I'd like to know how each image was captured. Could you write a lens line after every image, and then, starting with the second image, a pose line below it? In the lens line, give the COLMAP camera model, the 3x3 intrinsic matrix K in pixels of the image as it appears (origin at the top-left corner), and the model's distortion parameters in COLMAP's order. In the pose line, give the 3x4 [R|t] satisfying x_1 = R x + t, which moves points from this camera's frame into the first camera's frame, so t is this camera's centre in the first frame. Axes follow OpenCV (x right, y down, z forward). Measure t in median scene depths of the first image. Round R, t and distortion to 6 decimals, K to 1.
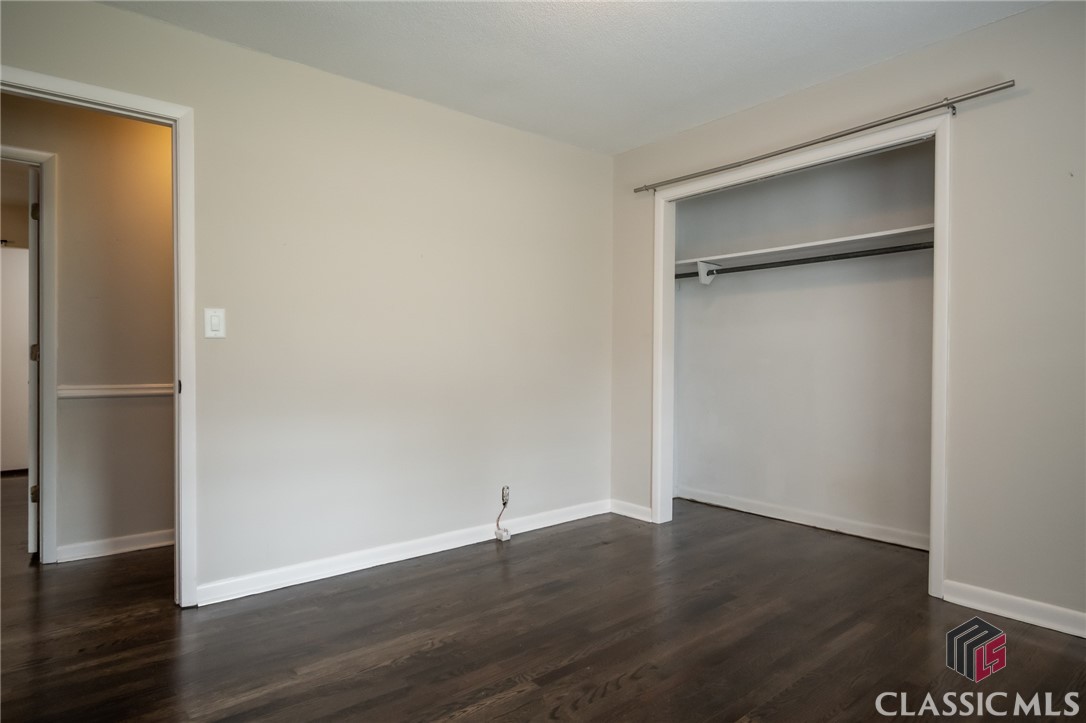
lens RADIAL K [[620.4, 0, 545.0], [0, 620.4, 359.4], [0, 0, 1]] dist [0.001594, -0.000836]
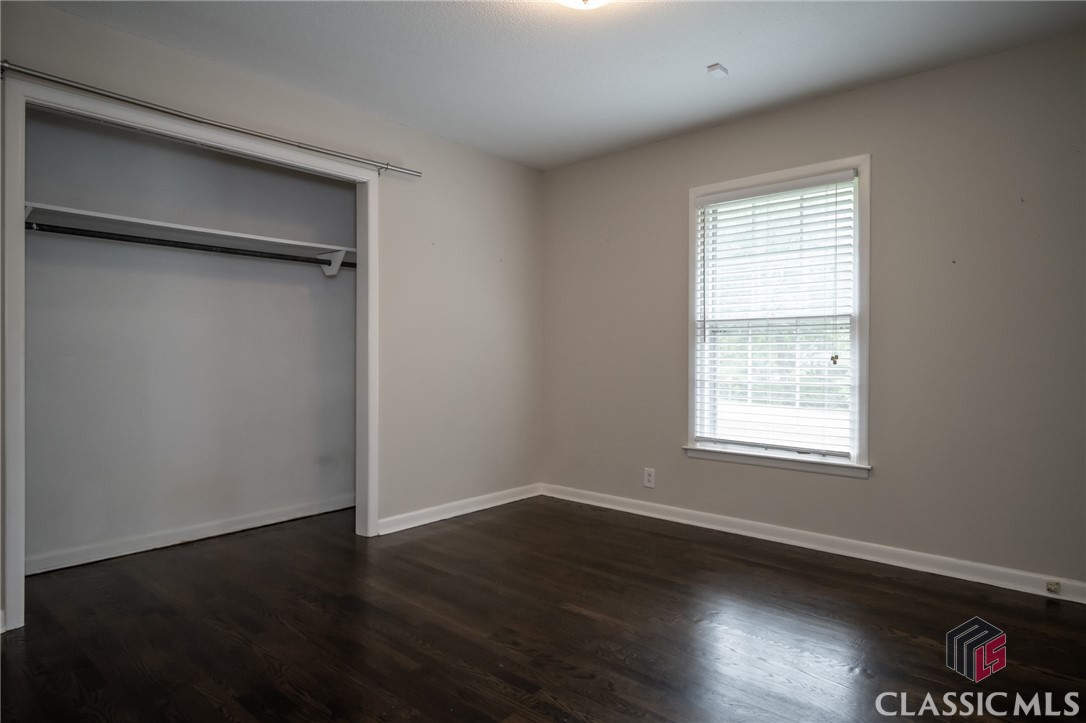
lens RADIAL K [[620.4, 0, 545.0], [0, 620.4, 359.4], [0, 0, 1]] dist [0.001594, -0.000836]
pose [[-0.158052, -0.012173, 0.987356, -0.694779], [0.005114, 0.999901, 0.013146, -0.005440], [-0.987418, 0.007127, -0.157974, 0.818517]]
